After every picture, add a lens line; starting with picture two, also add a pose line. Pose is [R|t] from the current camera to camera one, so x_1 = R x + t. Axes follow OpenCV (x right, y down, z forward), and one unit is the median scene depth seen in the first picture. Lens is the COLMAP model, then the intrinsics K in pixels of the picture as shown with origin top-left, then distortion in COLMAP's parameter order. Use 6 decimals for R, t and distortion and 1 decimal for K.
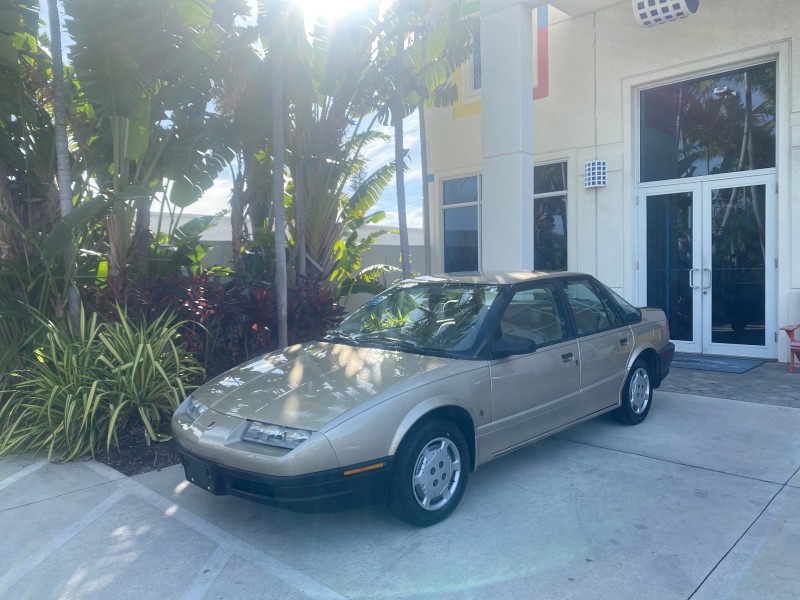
lens RADIAL K [[613.4, 0, 398.7], [0, 613.4, 296.9], [0, 0, 1]] dist [0.031501, -0.032276]
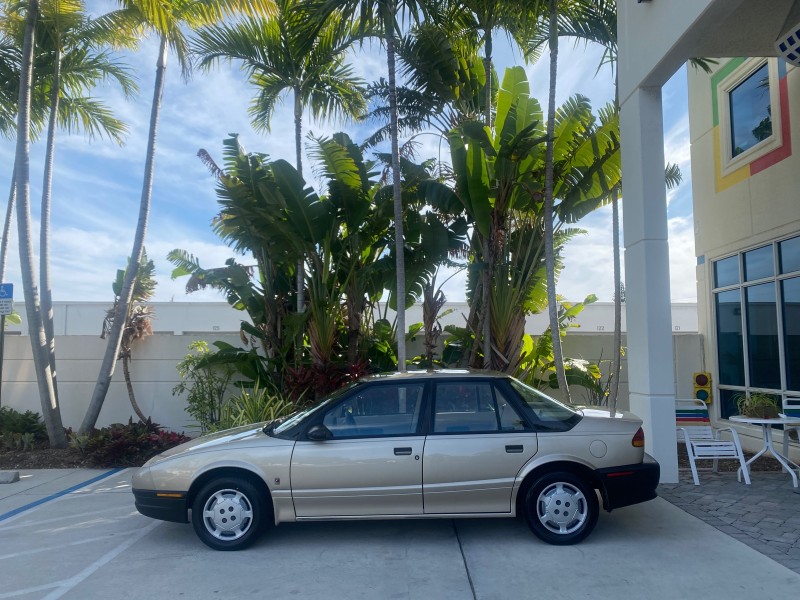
lens RADIAL K [[613.4, 0, 397.9], [0, 613.4, 295.4], [0, 0, 1]] dist [0.031501, -0.032276]
pose [[0.690518, -0.051626, -0.721470, 0.745088], [-0.043715, 0.992648, -0.112870, -0.039416], [0.721993, 0.109478, 0.683184, 0.134461]]
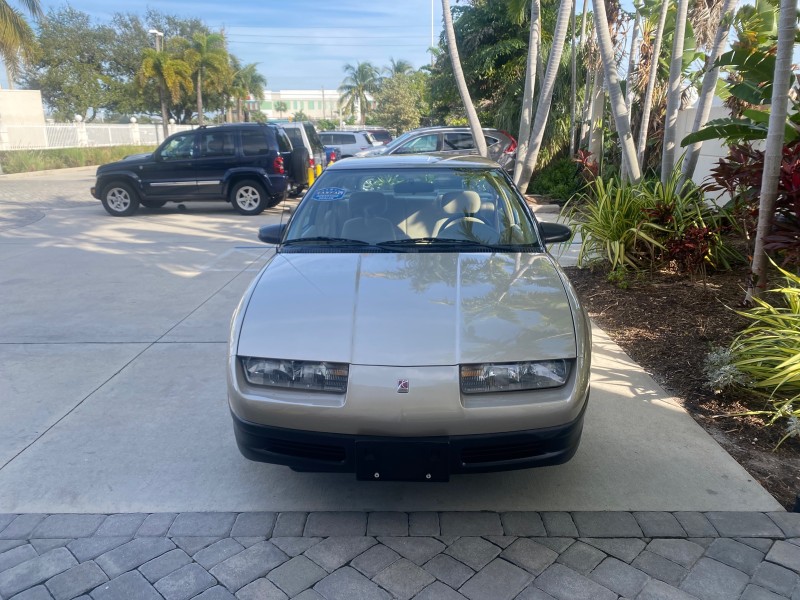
lens RADIAL K [[613.4, 0, 394.6], [0, 613.4, 303.8], [0, 0, 1]] dist [0.031501, -0.032276]
pose [[-0.728466, 0.208484, -0.652588, 0.634535], [-0.009701, 0.949335, 0.314116, -0.089991], [0.685013, 0.235153, -0.689536, 1.286891]]
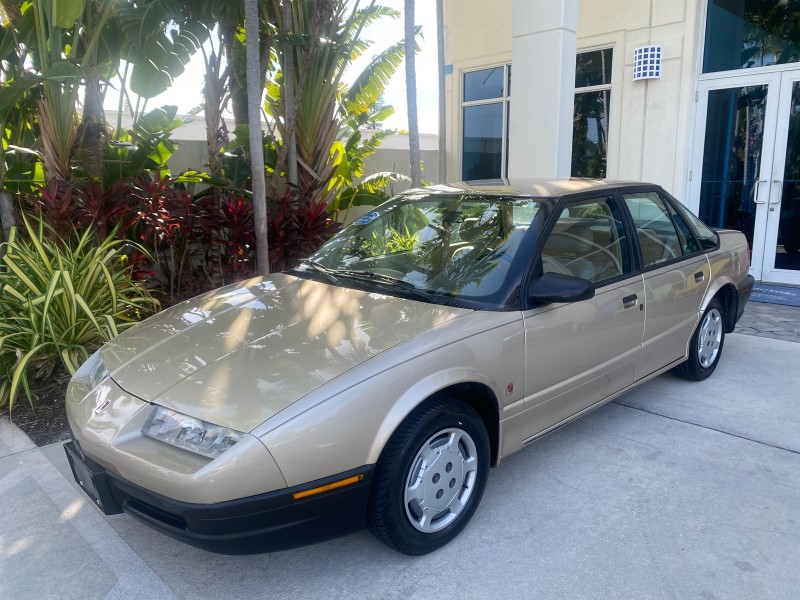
lens RADIAL K [[613.4, 0, 399.0], [0, 613.4, 294.1], [0, 0, 1]] dist [0.031501, -0.032276]
pose [[0.999612, 0.015664, -0.023039, 0.014417], [-0.012311, 0.990201, 0.139103, -0.004644], [0.024992, -0.138765, 0.990010, 0.191233]]
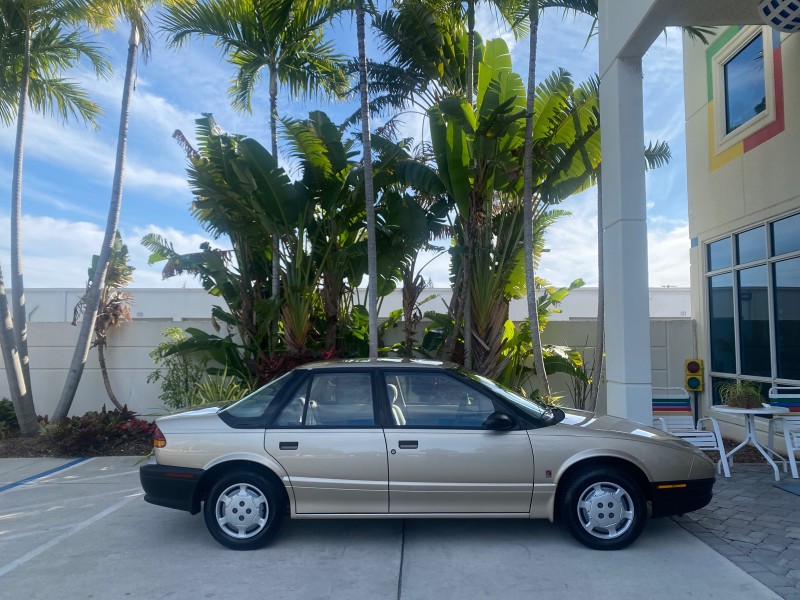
lens RADIAL K [[613.4, 0, 399.9], [0, 613.4, 297.1], [0, 0, 1]] dist [0.031501, -0.032276]
pose [[0.675653, -0.035044, -0.736386, 0.770367], [-0.043025, 0.995293, -0.086842, -0.045644], [0.735963, 0.090358, 0.670965, 0.233272]]
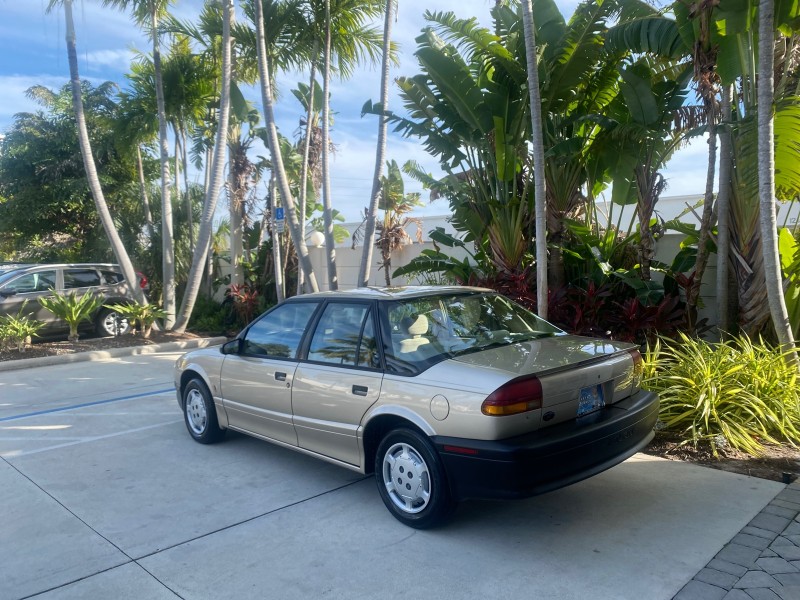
lens RADIAL K [[613.4, 0, 397.8], [0, 613.4, 298.1], [0, 0, 1]] dist [0.031501, -0.032276]
pose [[-0.025740, 0.080136, -0.996452, 0.862889], [-0.030007, 0.996271, 0.080896, -0.080015], [0.999218, 0.031983, -0.023239, 0.827746]]
